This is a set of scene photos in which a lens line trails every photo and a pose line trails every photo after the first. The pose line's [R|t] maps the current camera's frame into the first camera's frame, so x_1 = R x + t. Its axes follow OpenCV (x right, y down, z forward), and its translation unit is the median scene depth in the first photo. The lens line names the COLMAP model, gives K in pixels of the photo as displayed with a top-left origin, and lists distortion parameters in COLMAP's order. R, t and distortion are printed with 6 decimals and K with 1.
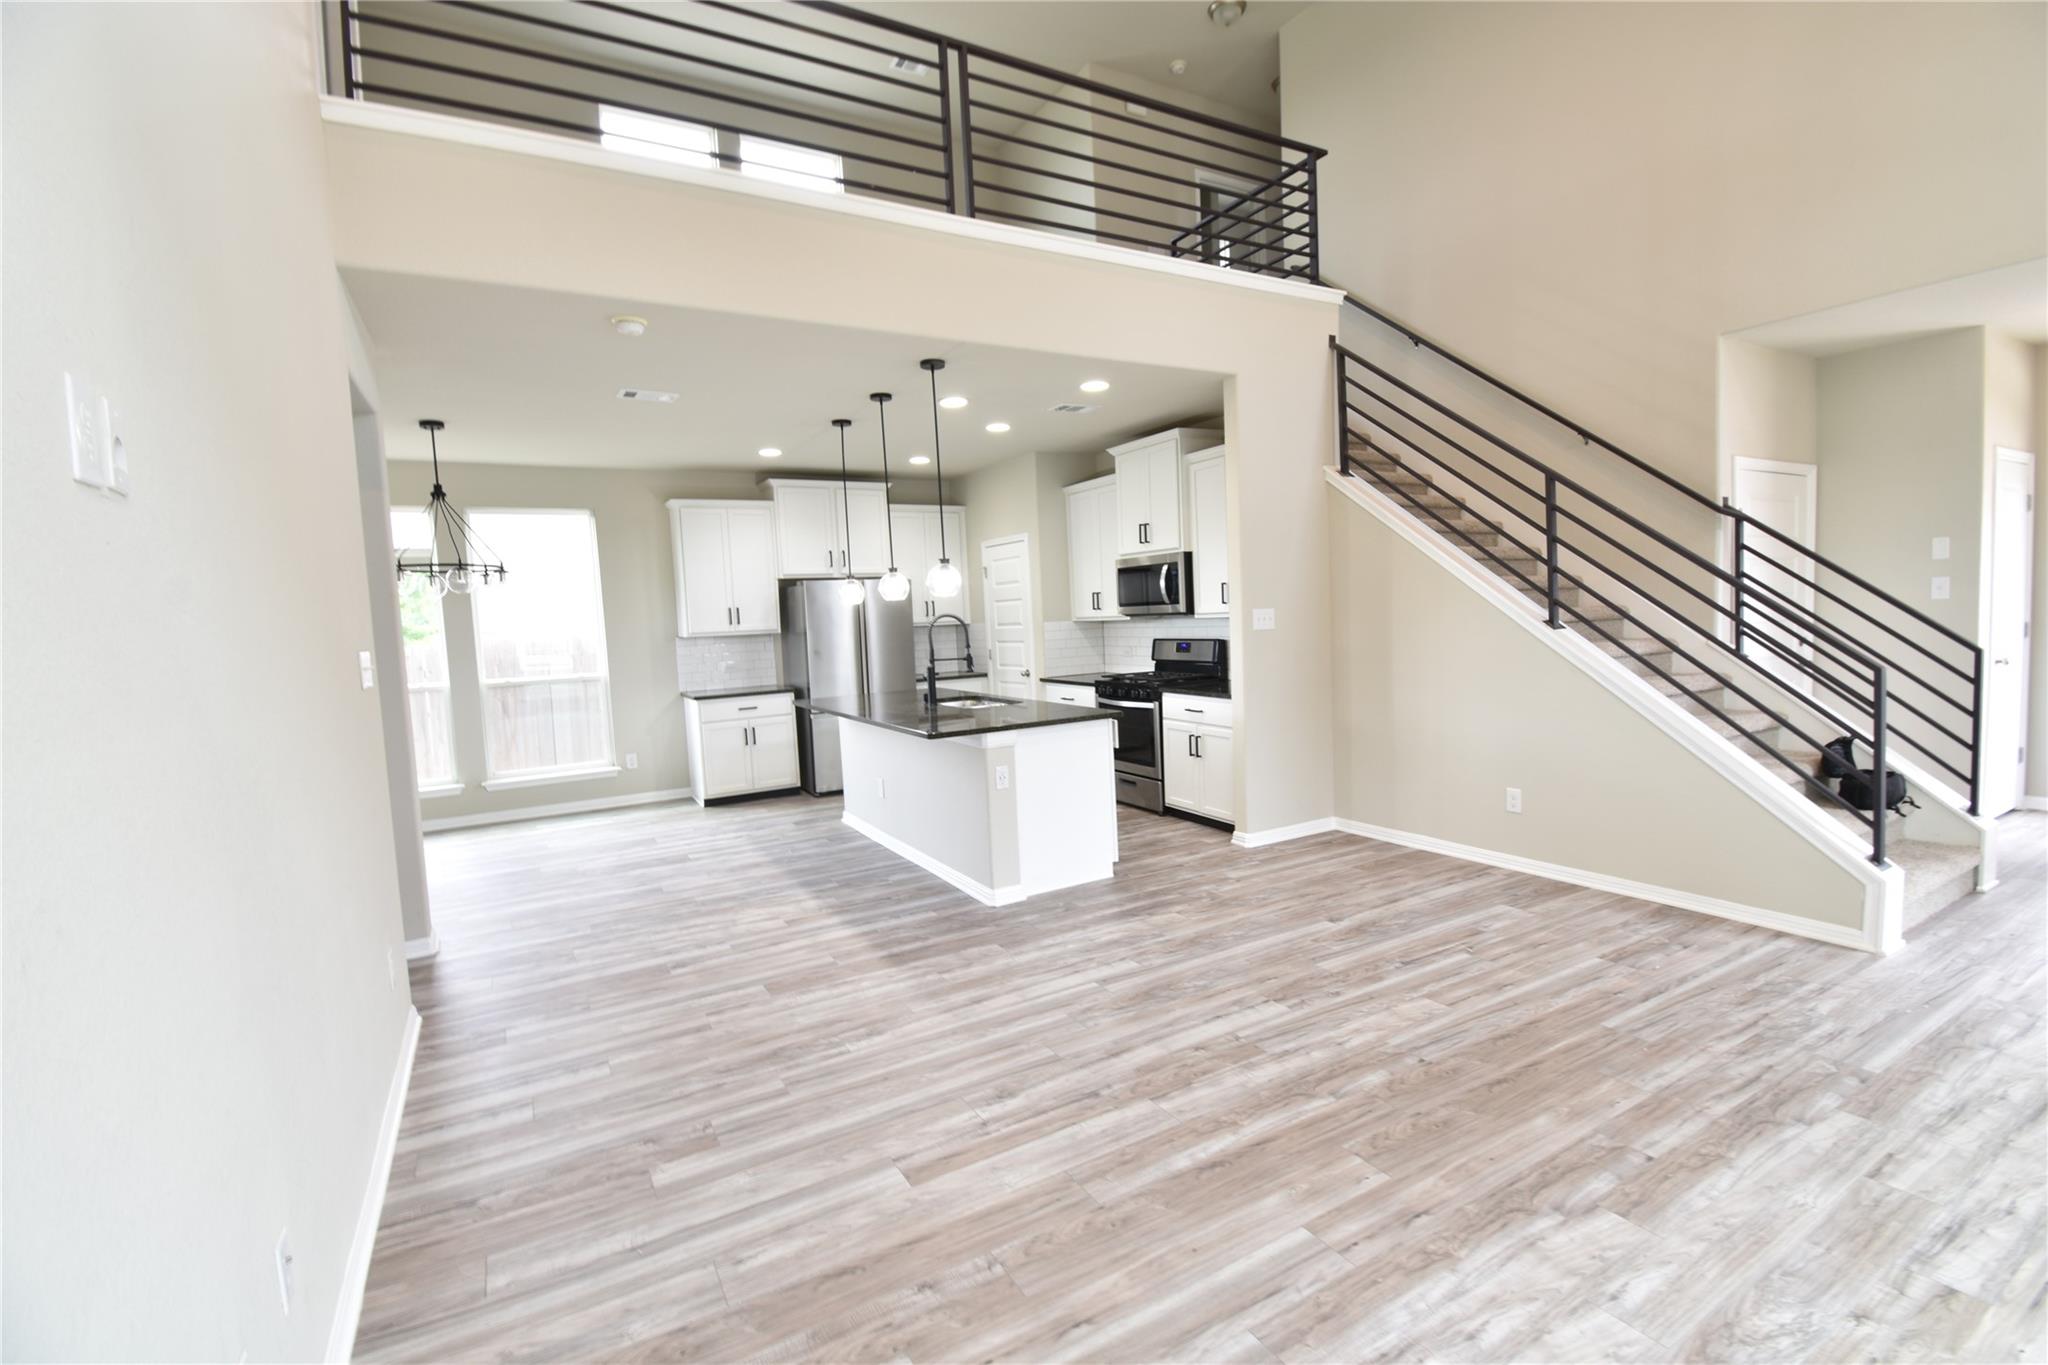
lens RADIAL K [[897.8, 0, 1024.0], [0, 897.8, 682.5], [0, 0, 1]] dist [0.010842, -0.021325]
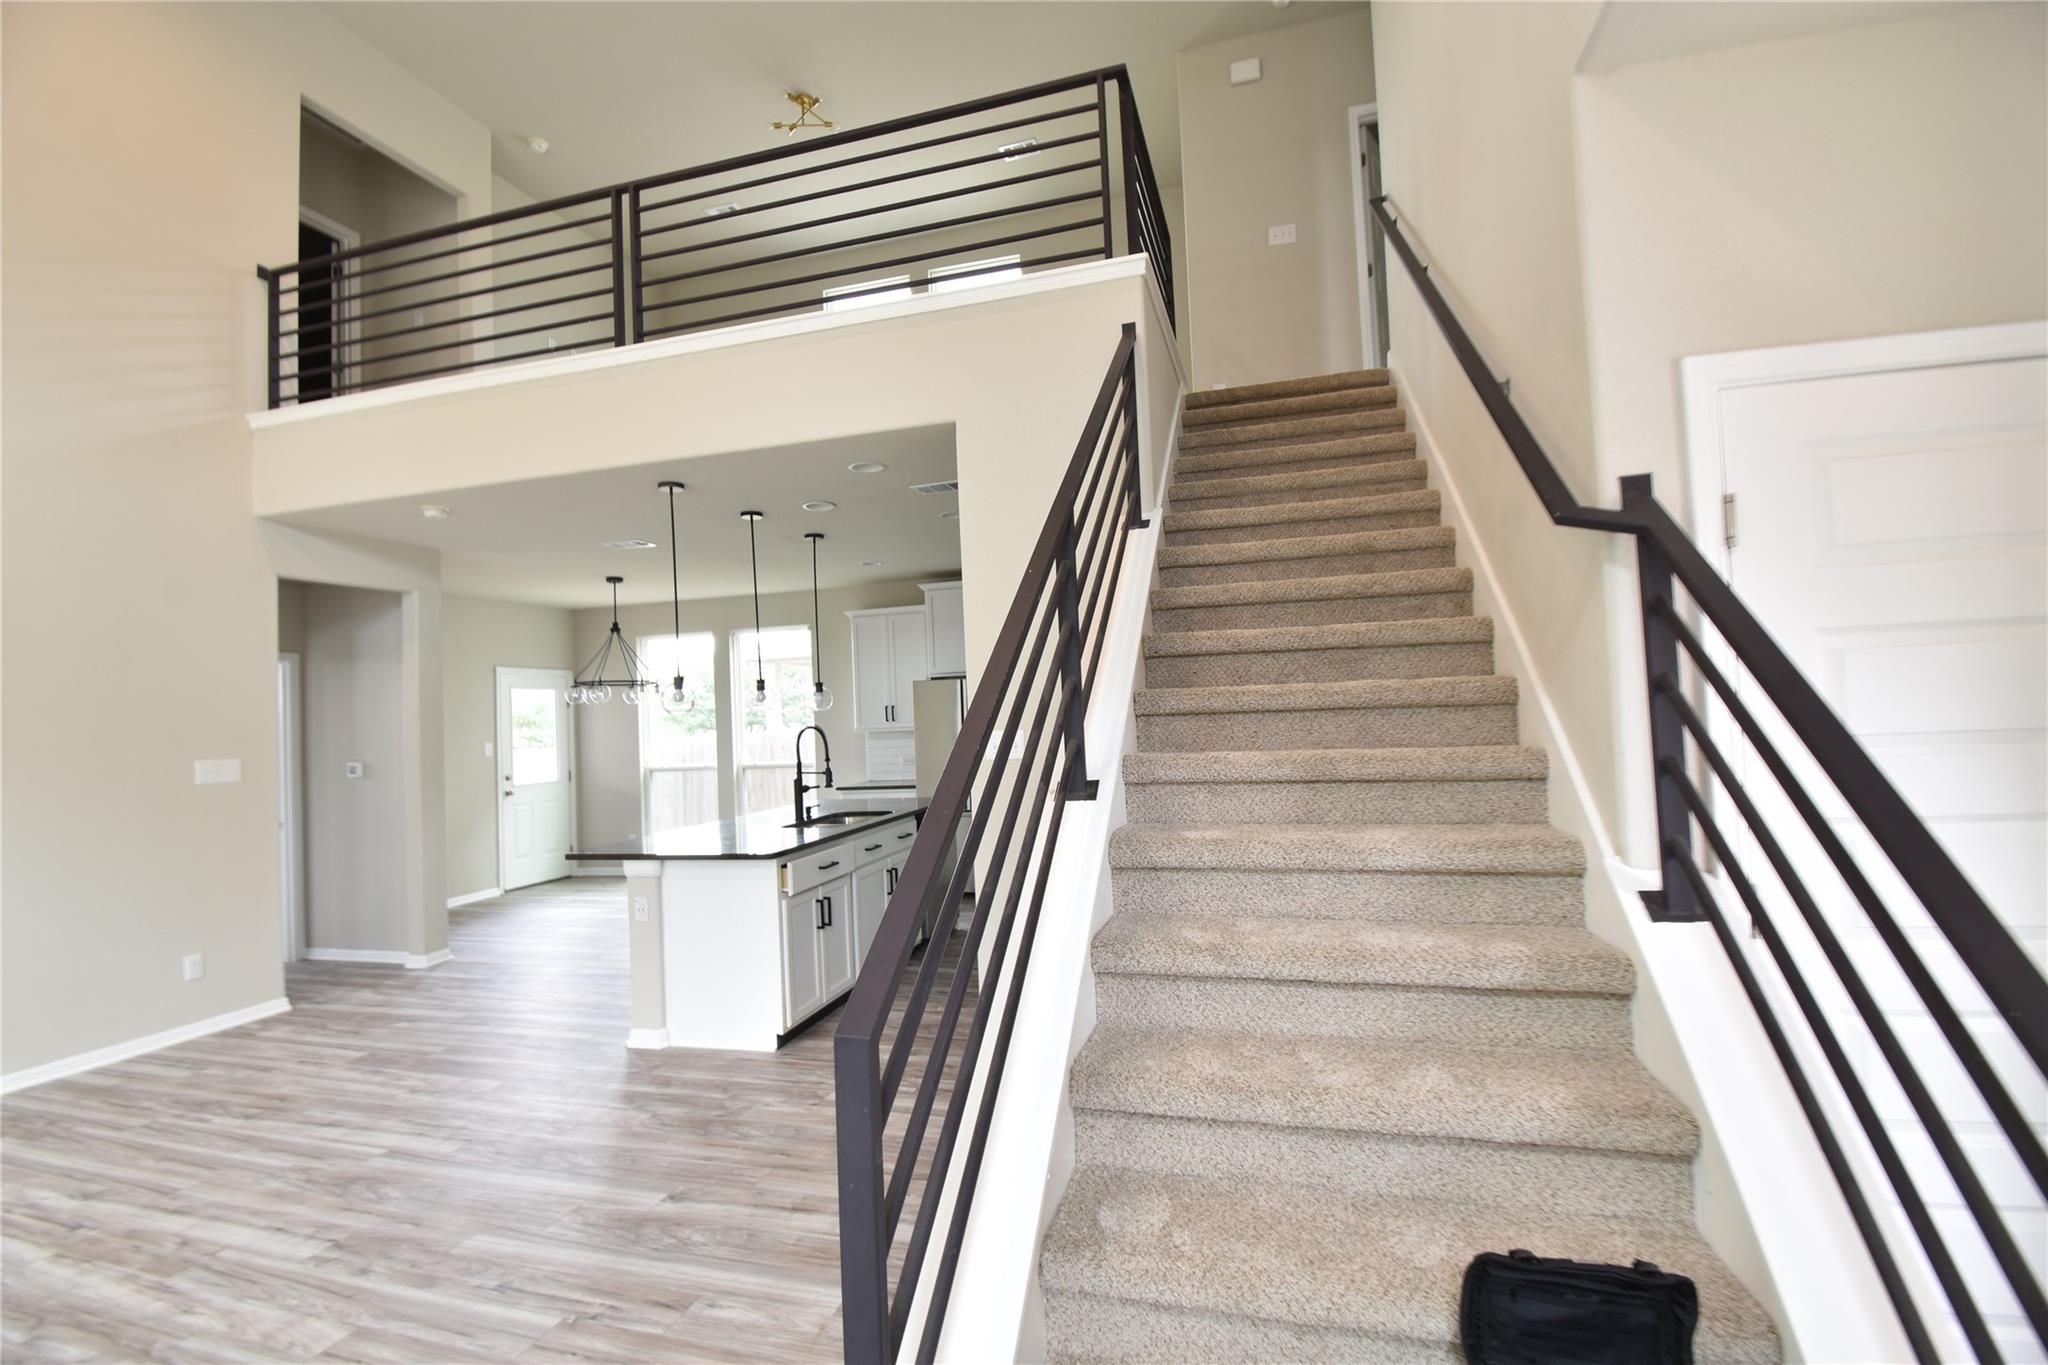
lens RADIAL K [[900.7, 0, 1024.0], [0, 900.7, 682.5], [0, 0, 1]] dist [0.003619, -0.014467]
pose [[0.700474, -0.011427, -0.713587, 1.092448], [-0.043445, 0.997335, -0.058617, -0.110227], [0.712355, 0.072062, 0.698110, 0.715196]]
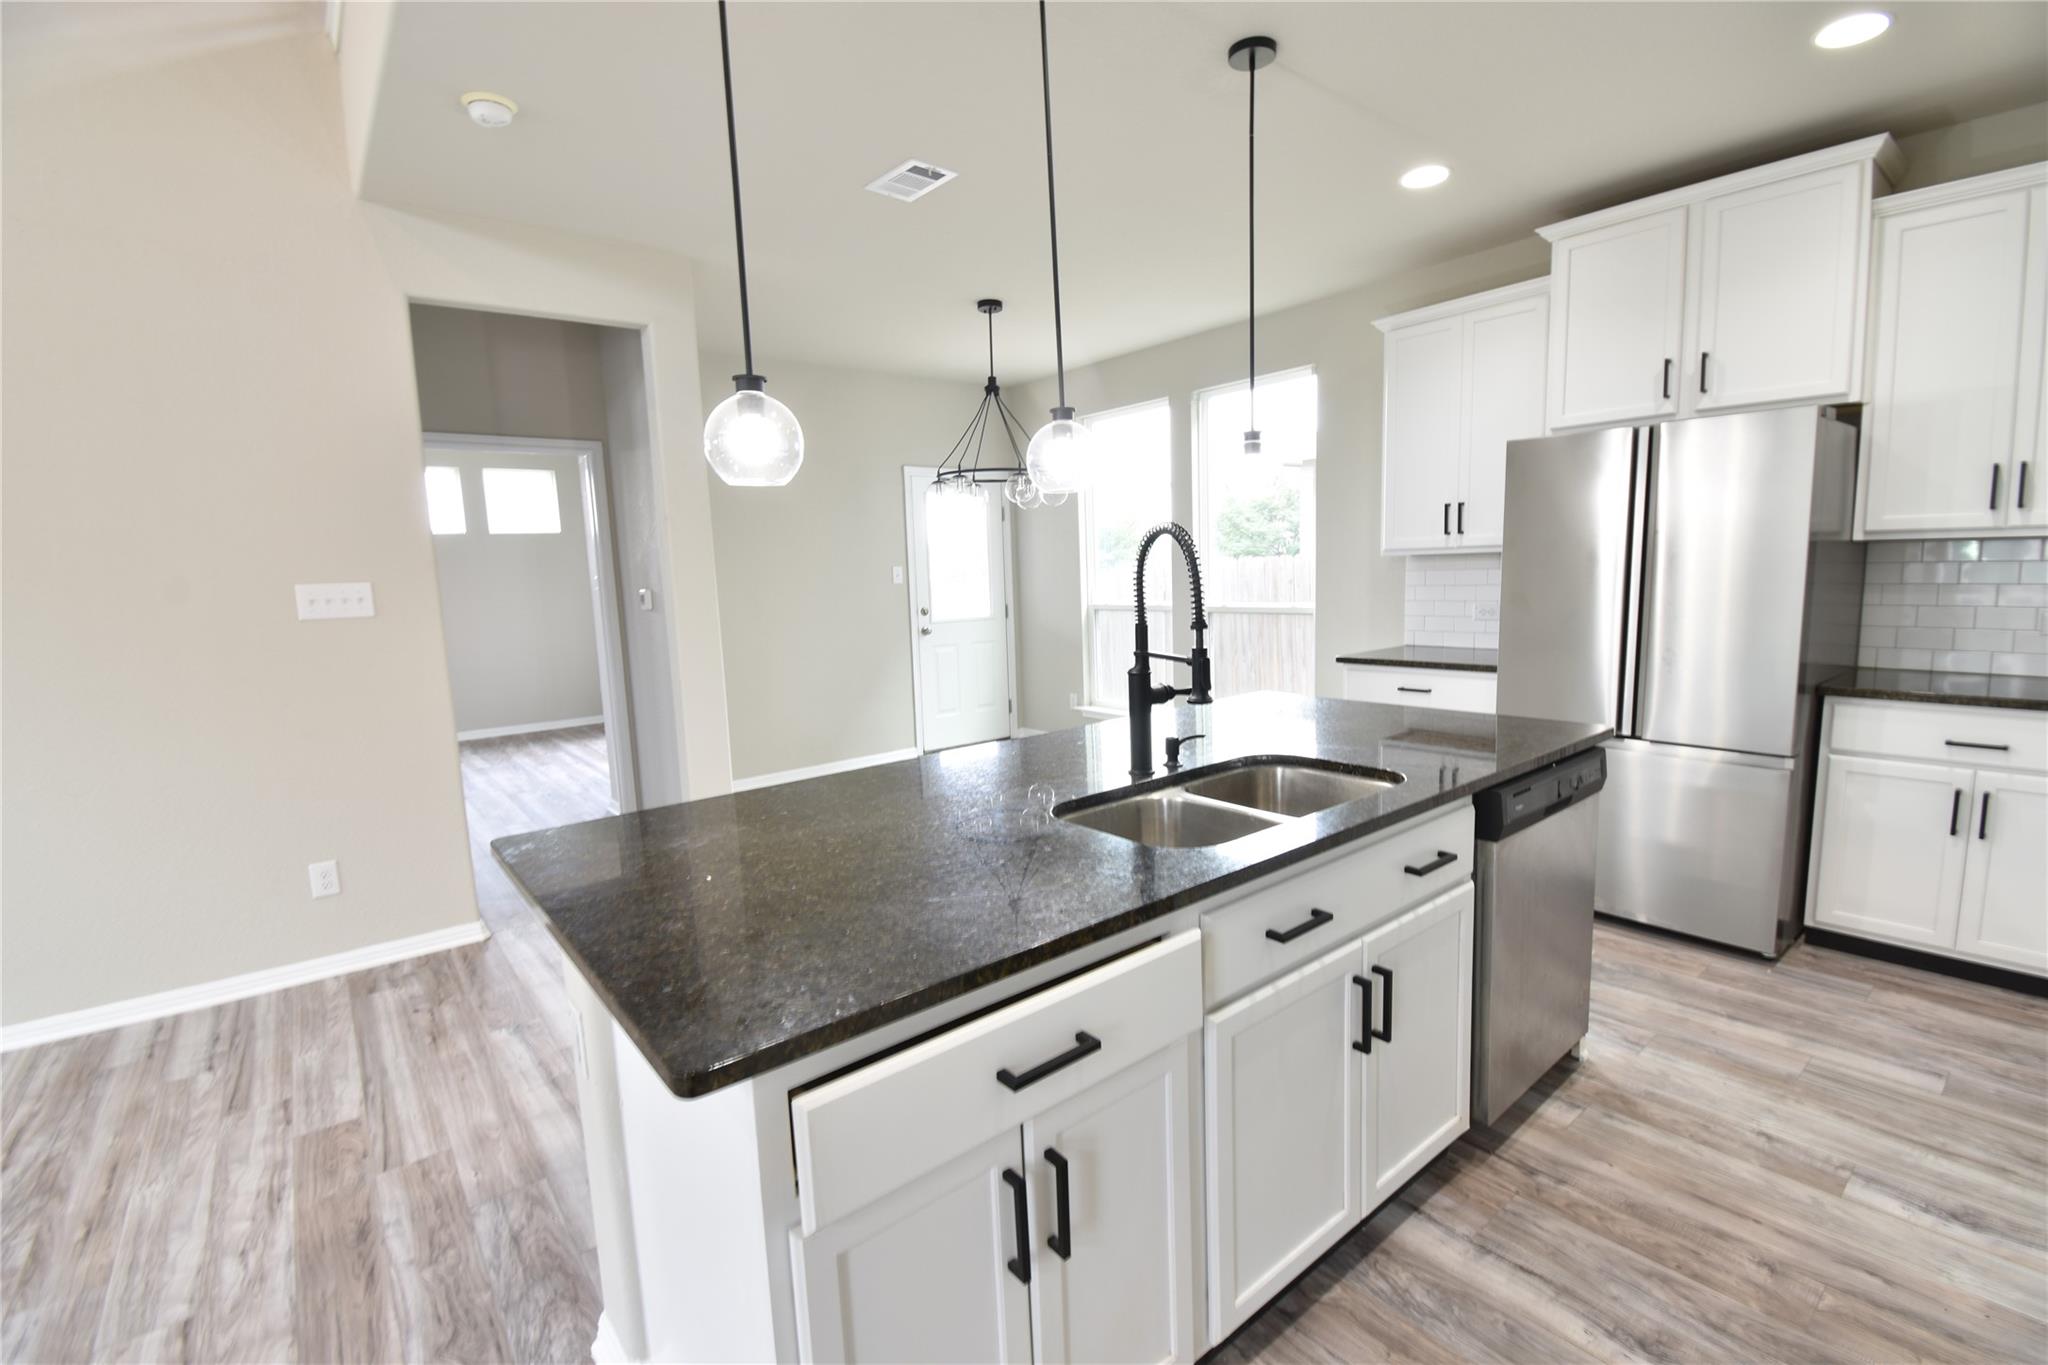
lens RADIAL K [[906.9, 0, 1038.8], [0, 906.9, 688.4], [0, 0, 1]] dist [0.010126, -0.020729]
pose [[0.173264, 0.169084, -0.970253, 0.364517], [-0.049379, 0.985405, 0.162906, -0.100683], [0.983637, 0.019685, 0.179084, 1.293561]]
